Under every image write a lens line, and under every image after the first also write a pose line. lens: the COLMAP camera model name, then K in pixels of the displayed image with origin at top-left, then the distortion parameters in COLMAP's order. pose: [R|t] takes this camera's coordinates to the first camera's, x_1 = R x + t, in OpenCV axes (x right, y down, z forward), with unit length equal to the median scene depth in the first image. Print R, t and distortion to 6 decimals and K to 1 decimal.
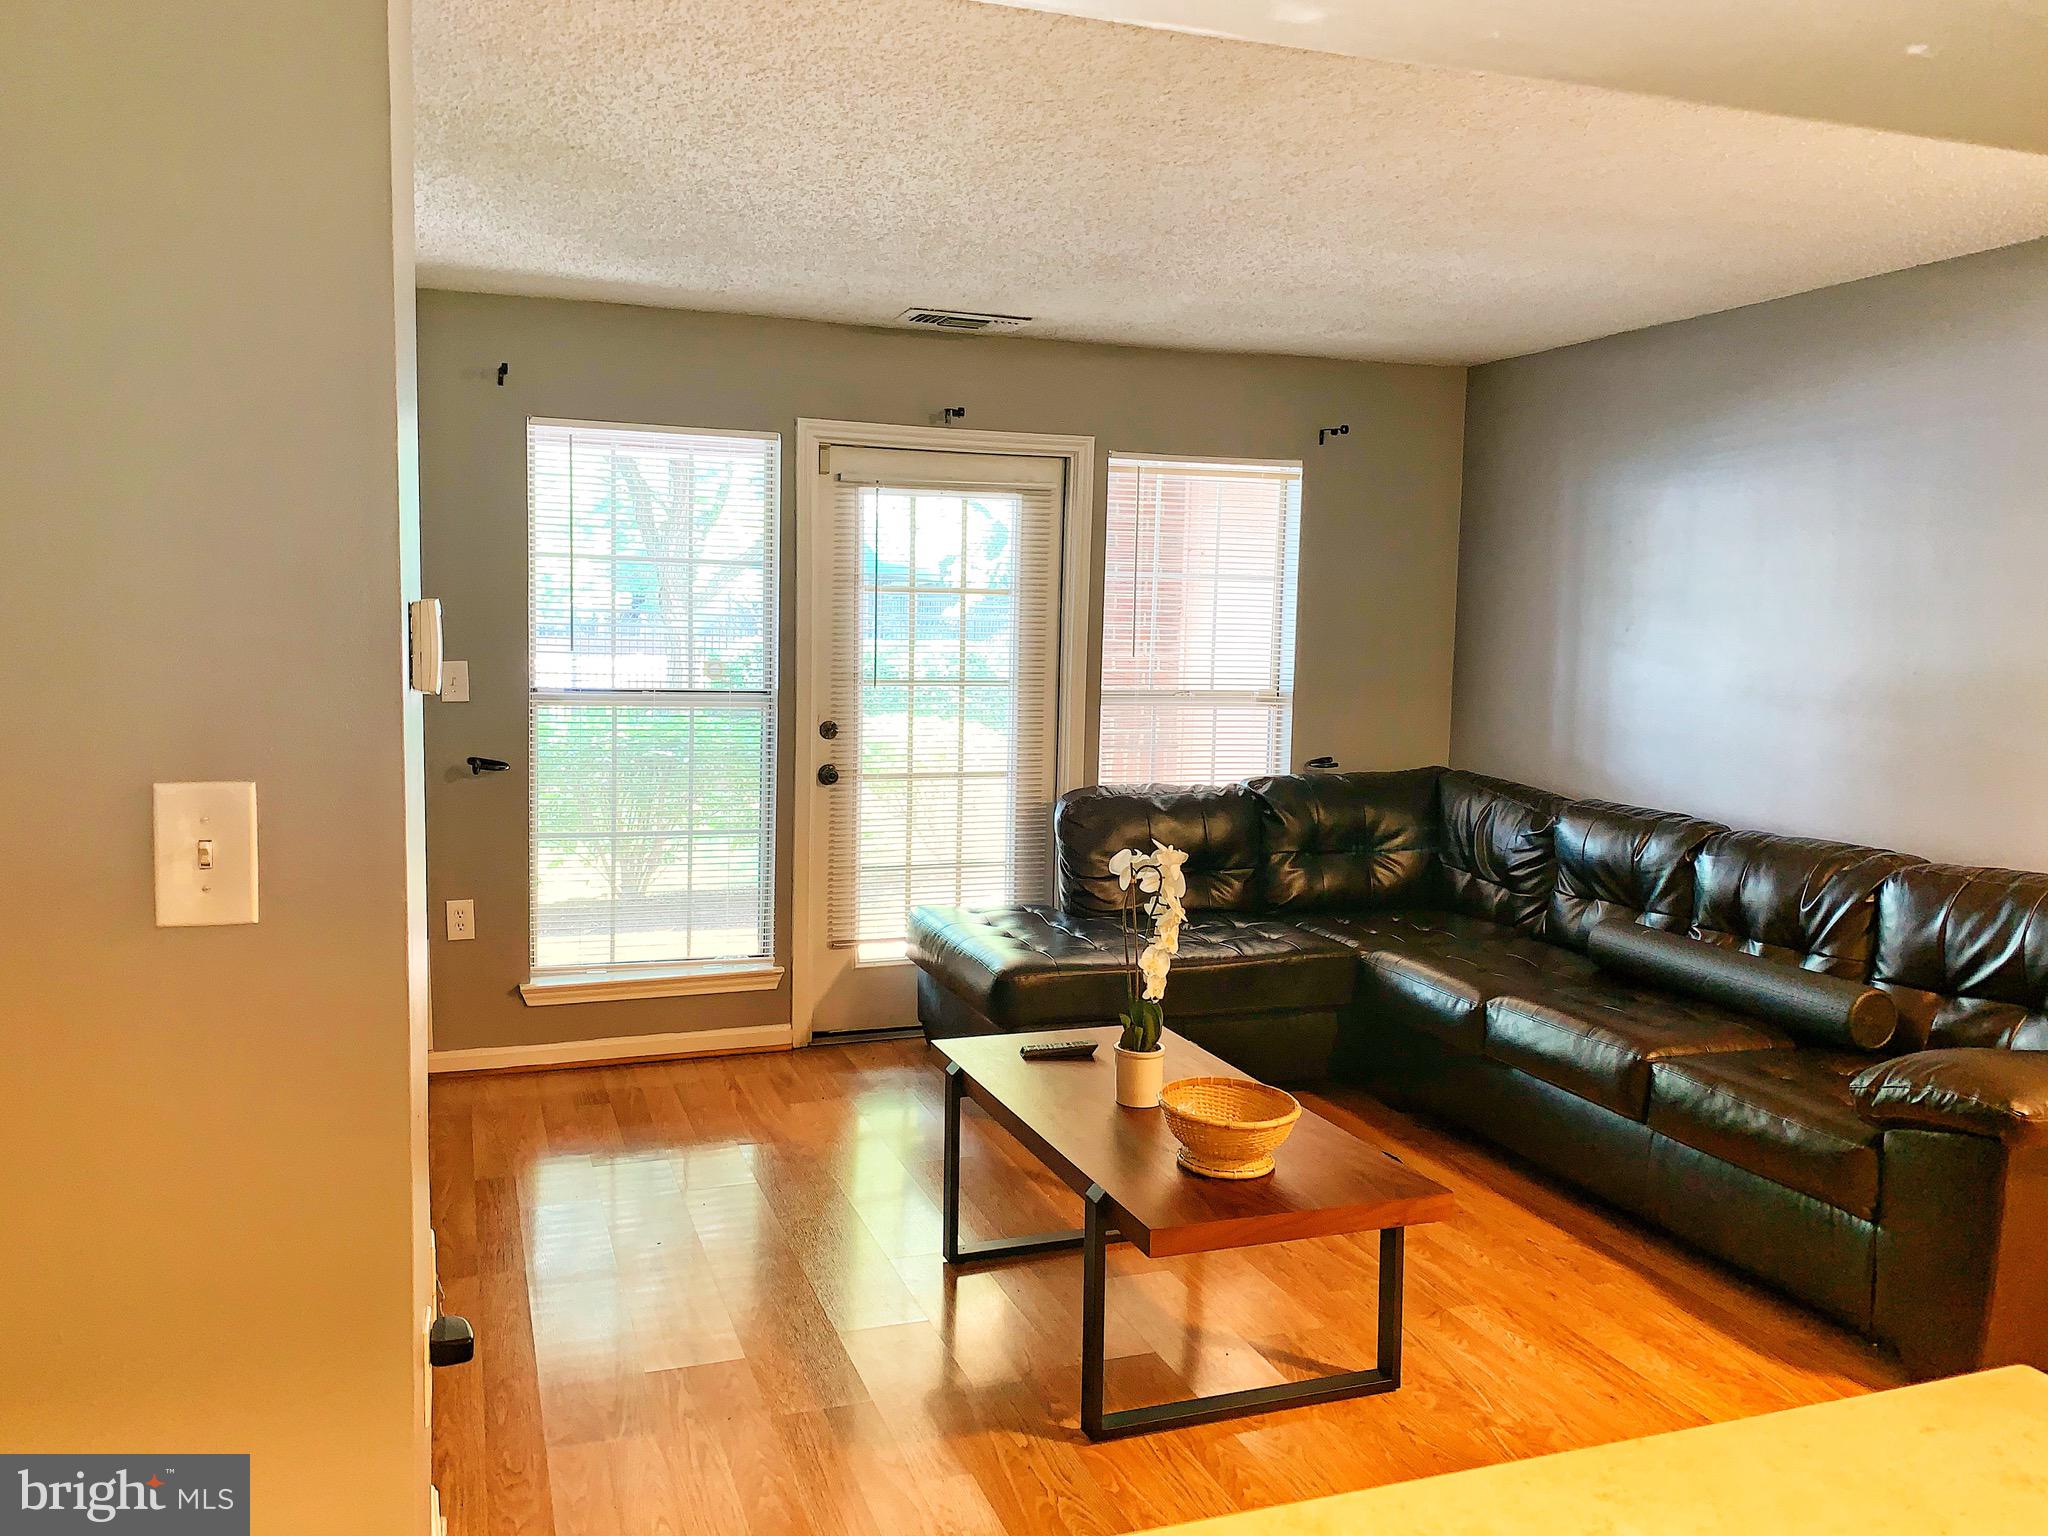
lens RADIAL K [[1557.6, 0, 1012.3], [0, 1557.6, 754.6], [0, 0, 1]] dist [0.006333, 0.002409]
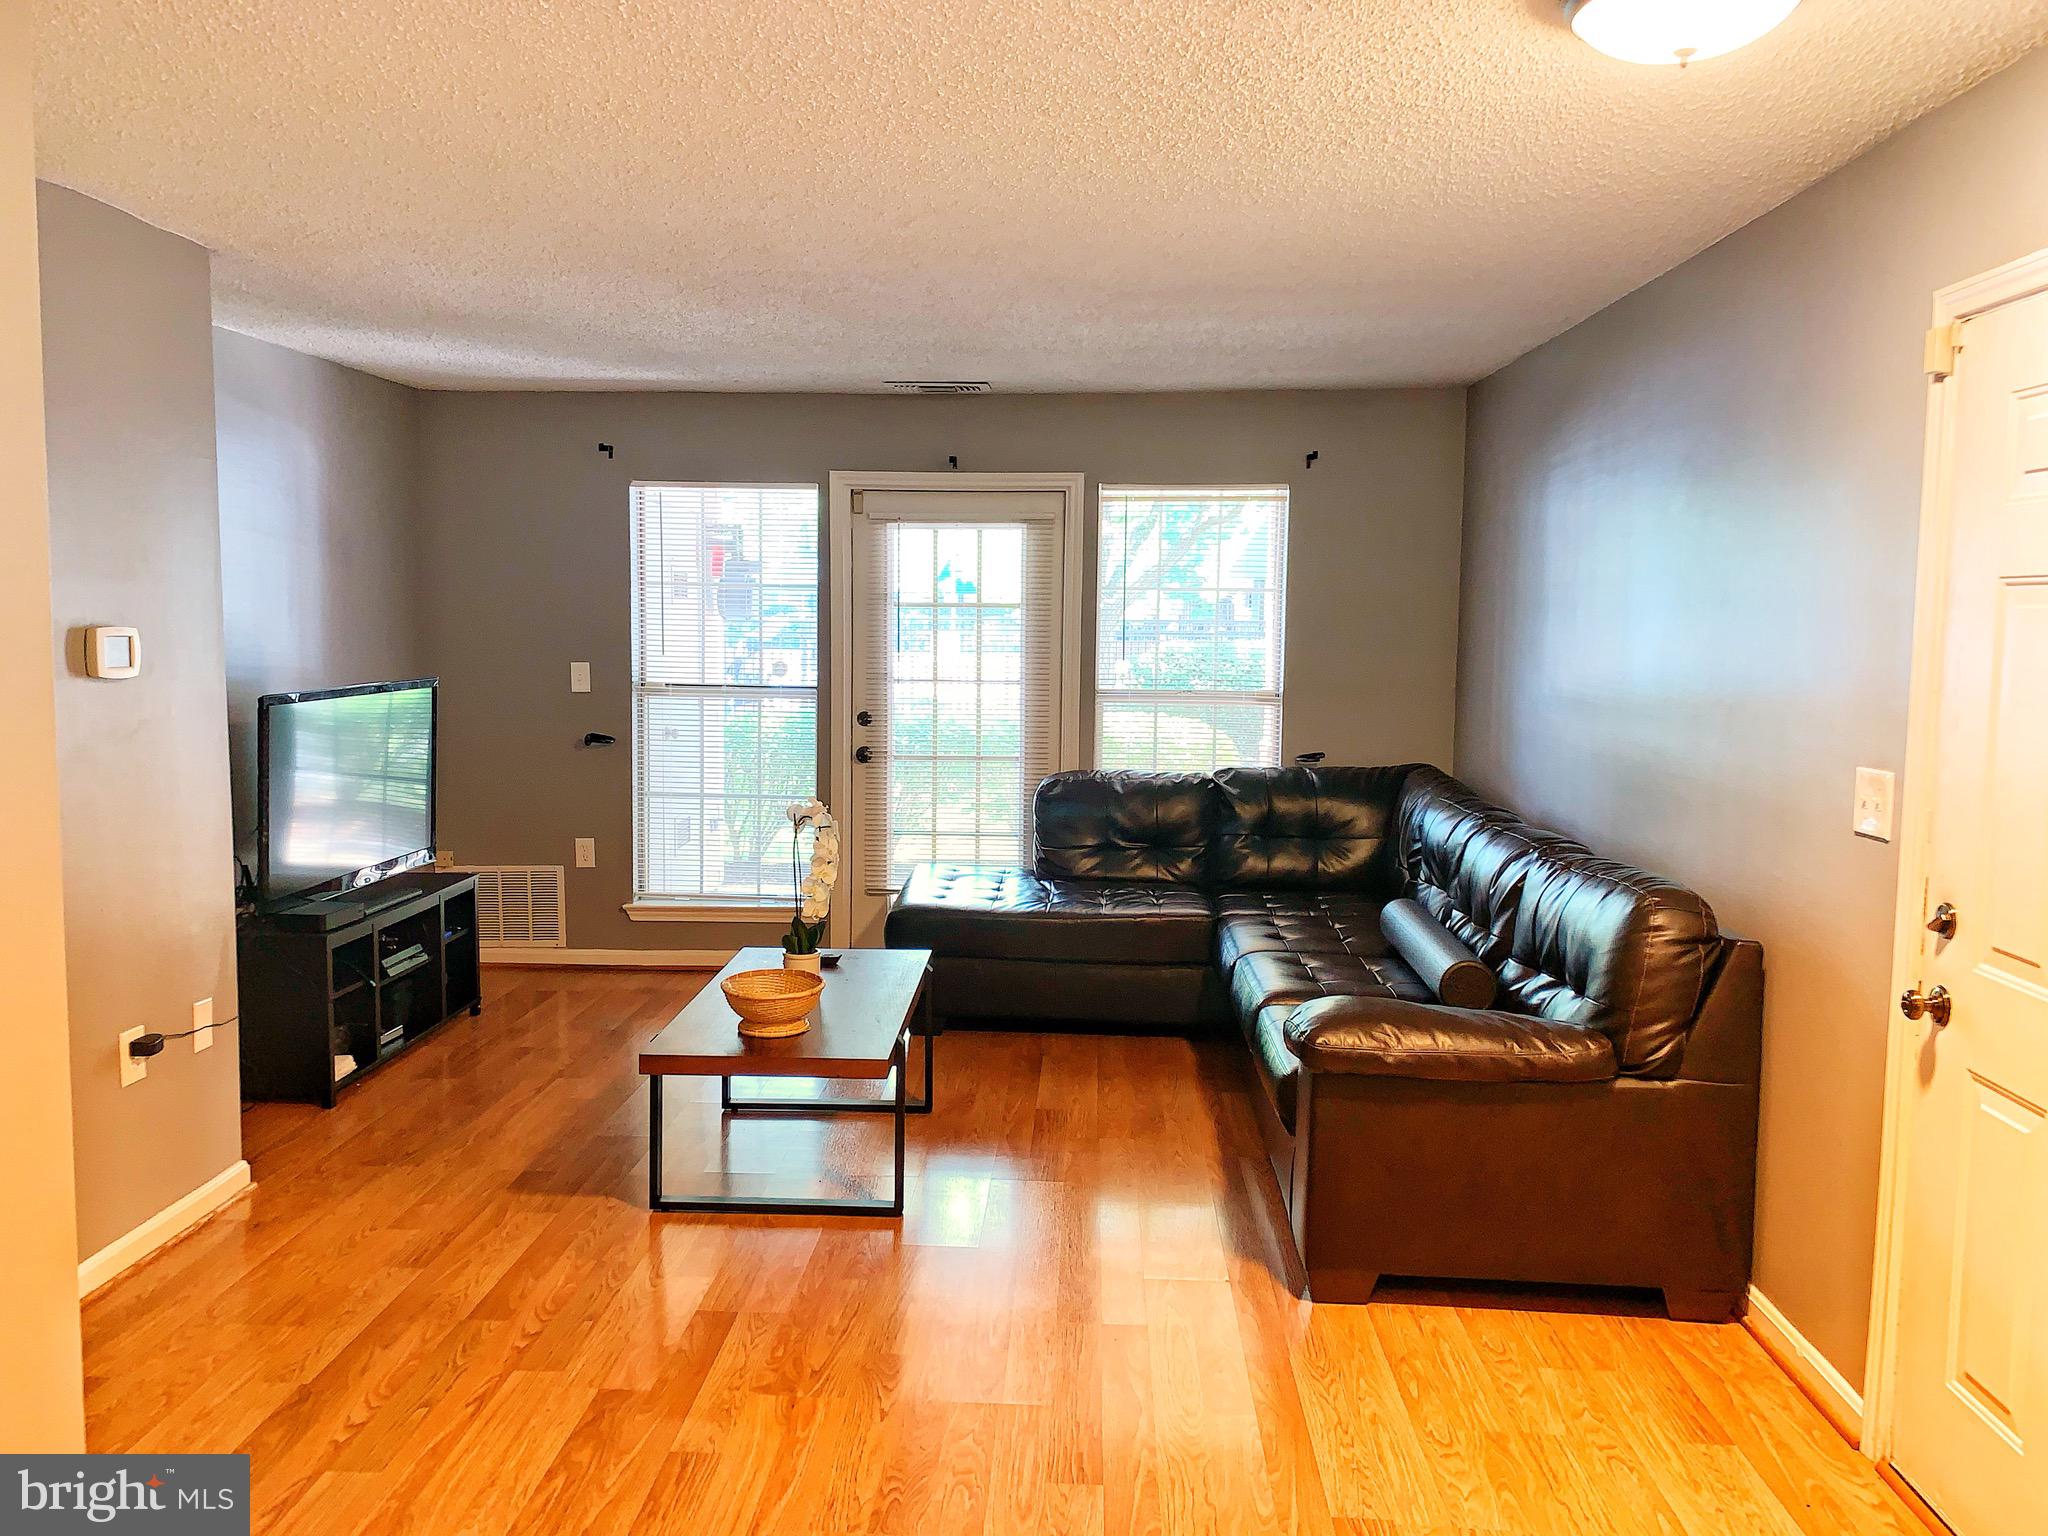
lens RADIAL K [[1557.6, 0, 1012.3], [0, 1557.6, 754.6], [0, 0, 1]] dist [0.006333, 0.002409]
pose [[0.922711, 0.025256, -0.384664, 0.466146], [-0.026630, 0.999644, 0.001754, 0.007363], [0.384572, 0.008626, 0.923055, -0.102508]]
